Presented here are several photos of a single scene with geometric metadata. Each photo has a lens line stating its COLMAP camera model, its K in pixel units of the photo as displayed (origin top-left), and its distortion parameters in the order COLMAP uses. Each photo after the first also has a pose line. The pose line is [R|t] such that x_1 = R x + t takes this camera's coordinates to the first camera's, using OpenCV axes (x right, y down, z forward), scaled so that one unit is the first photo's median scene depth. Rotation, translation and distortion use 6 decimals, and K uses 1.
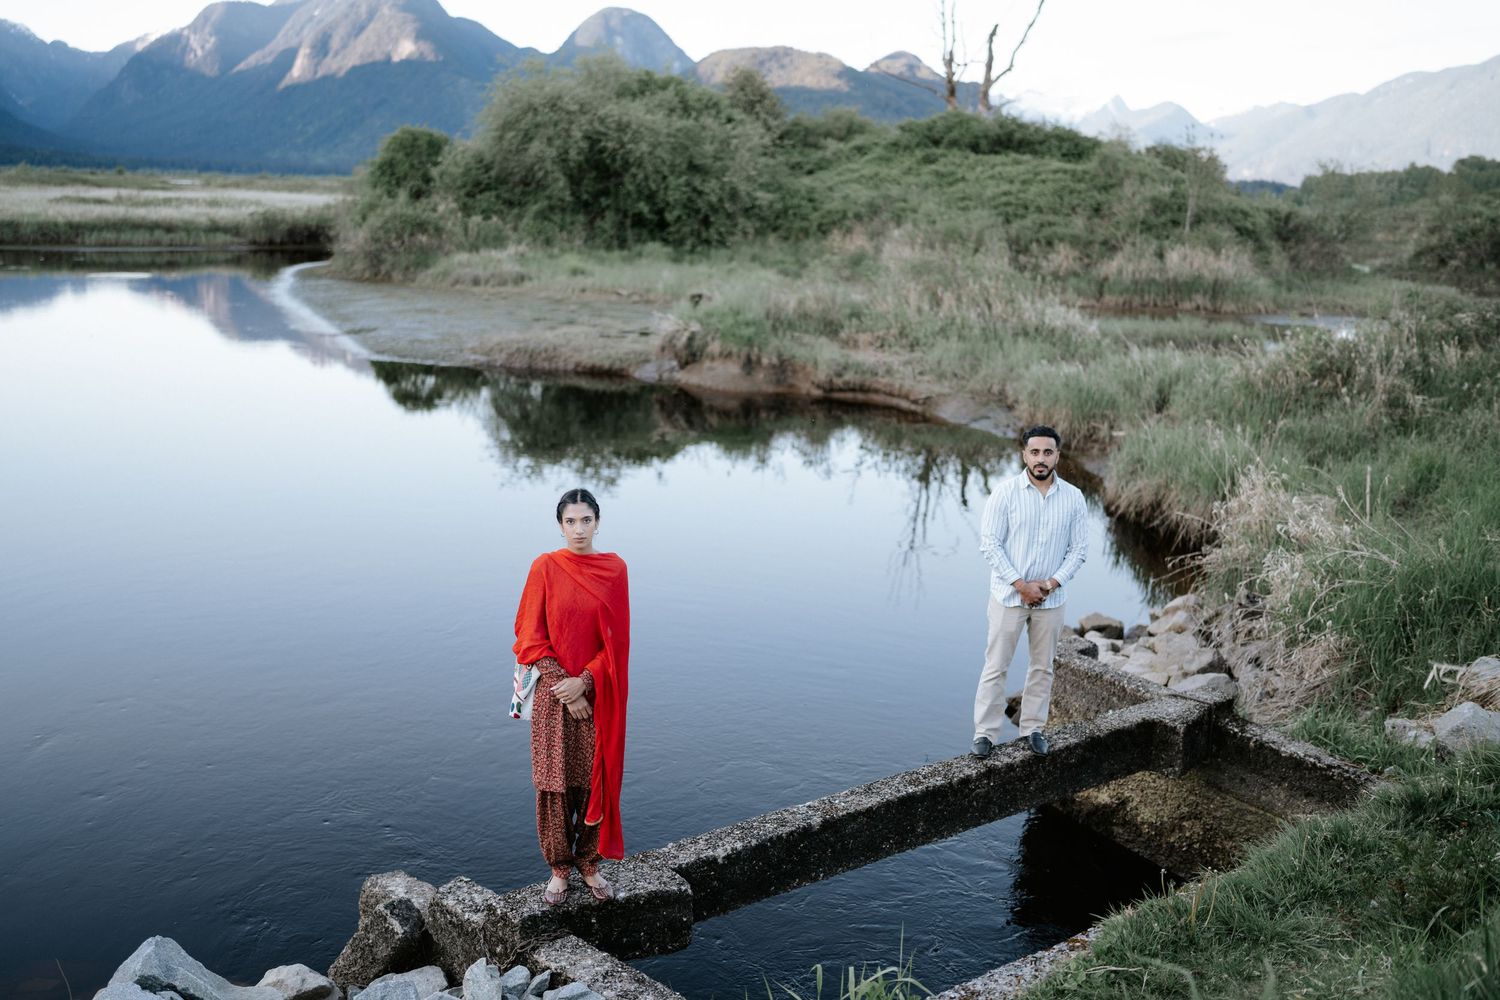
lens RADIAL K [[1431.4, 0, 747.3], [0, 1431.4, 488.6], [0, 0, 1]] dist [-0.034184, 0.133692]
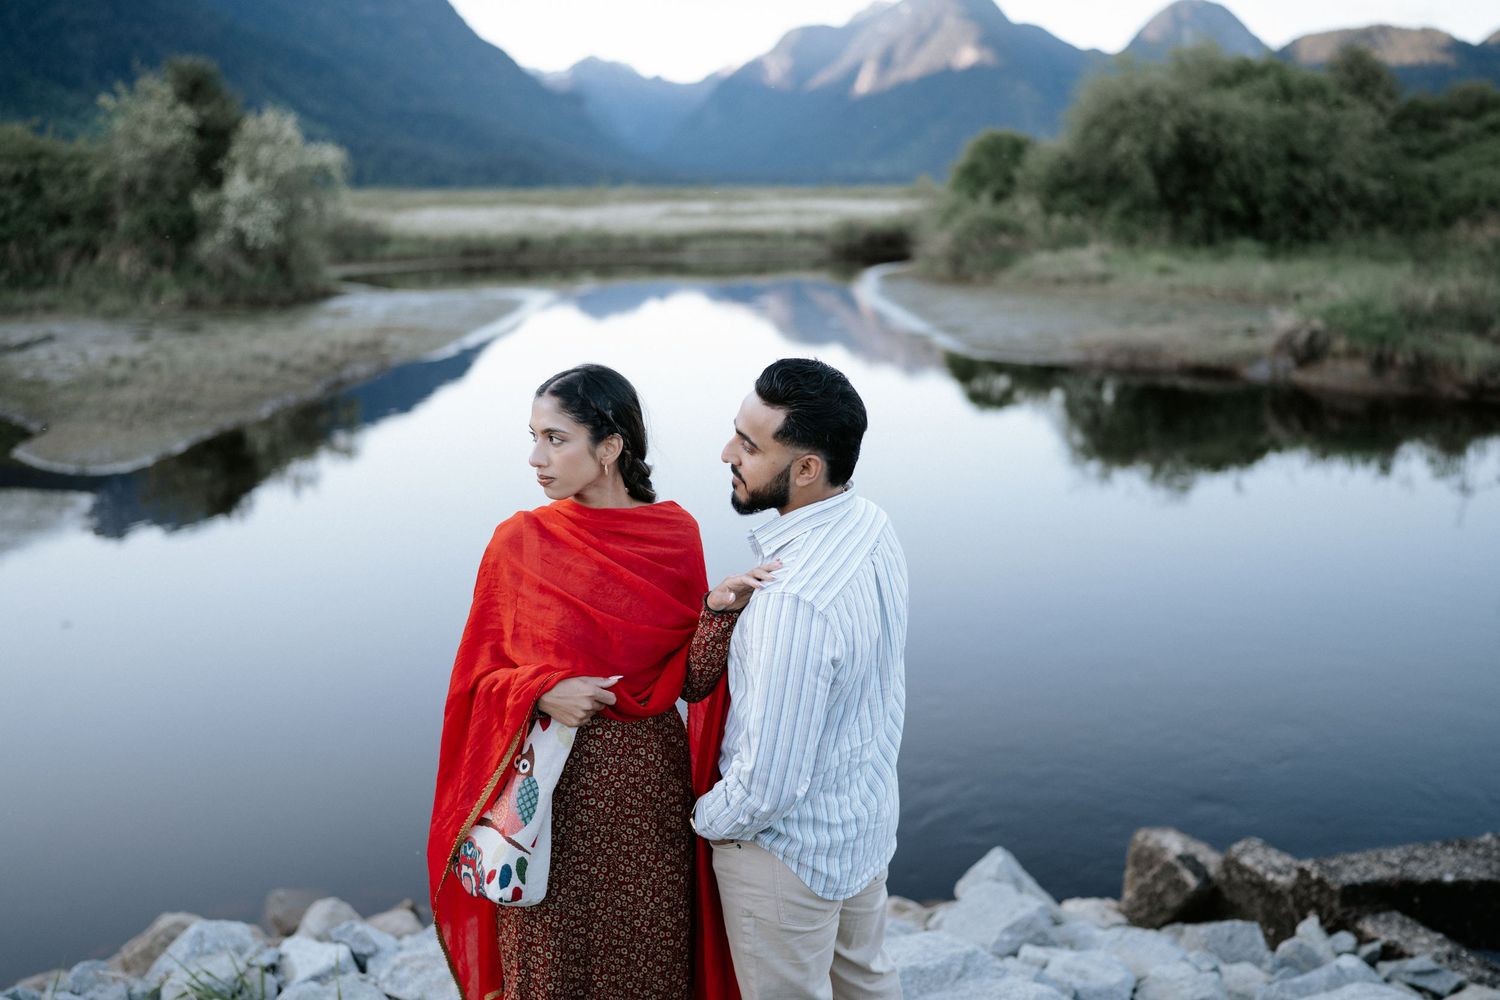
lens RADIAL K [[1444.2, 0, 750.0], [0, 1444.2, 500.0], [0, 0, 1]] dist [-0.037601, 0.135591]
pose [[0.932137, 0.042123, -0.359649, -0.021048], [-0.041432, 0.999095, 0.009633, 0.005007], [0.359729, 0.005922, 0.933038, -0.007176]]
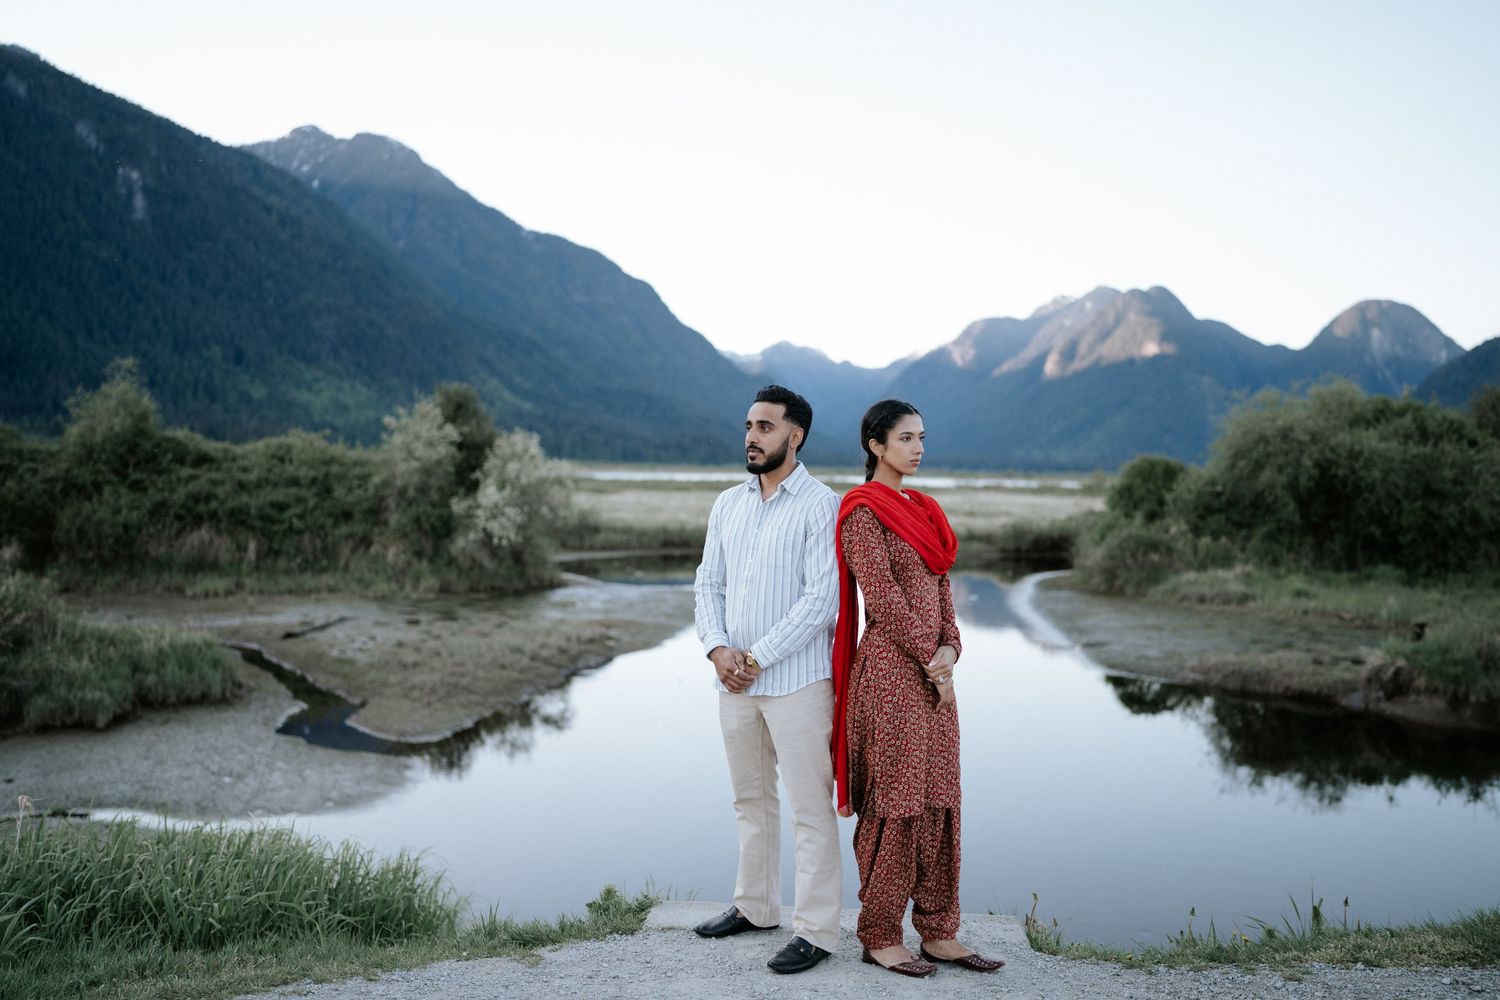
lens RADIAL K [[1463.0, 0, 750.0], [0, 1463.0, 500.0], [0, 0, 1]] dist [-0.029897, 0.147651]
pose [[0.880870, 0.005210, -0.473329, 0.029231], [-0.095660, 0.981267, -0.167223, -0.000164], [0.463591, 0.192580, 0.864868, -0.120474]]
